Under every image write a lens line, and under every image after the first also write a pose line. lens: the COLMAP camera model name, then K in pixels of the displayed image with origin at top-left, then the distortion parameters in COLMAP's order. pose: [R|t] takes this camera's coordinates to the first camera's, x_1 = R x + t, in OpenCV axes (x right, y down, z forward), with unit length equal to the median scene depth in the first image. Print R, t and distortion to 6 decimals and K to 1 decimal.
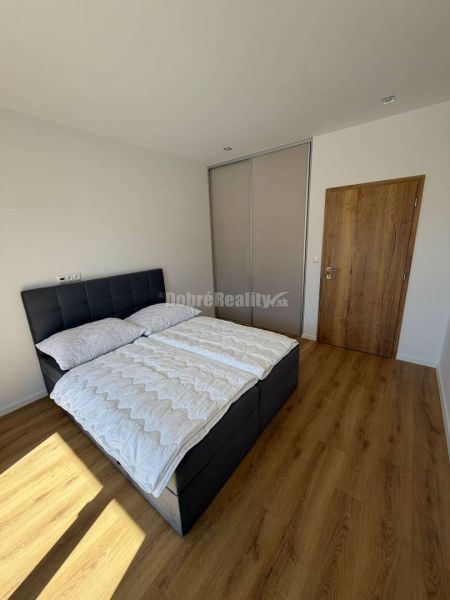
lens RADIAL K [[237.9, 0, 225.0], [0, 237.9, 300.0], [0, 0, 1]] dist [-0.000735, -0.000254]
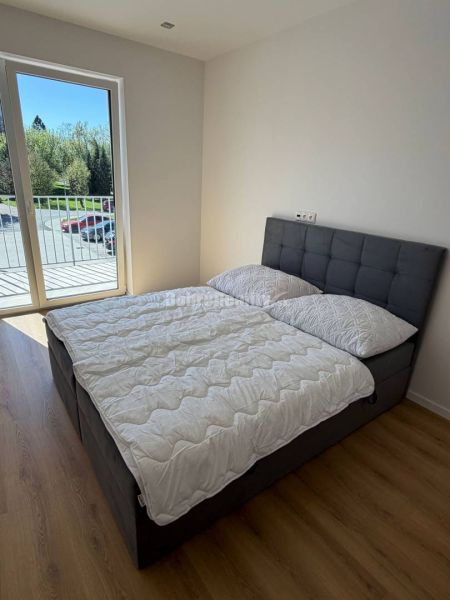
lens RADIAL K [[333.3, 0, 225.0], [0, 333.3, 300.0], [0, 0, 1]] dist [-0.000038, 0.000165]
pose [[-0.245973, 0.371316, -0.895333, 0.573753], [-0.290008, 0.853204, 0.433518, -0.273494], [0.924874, 0.366288, -0.102181, 0.983240]]
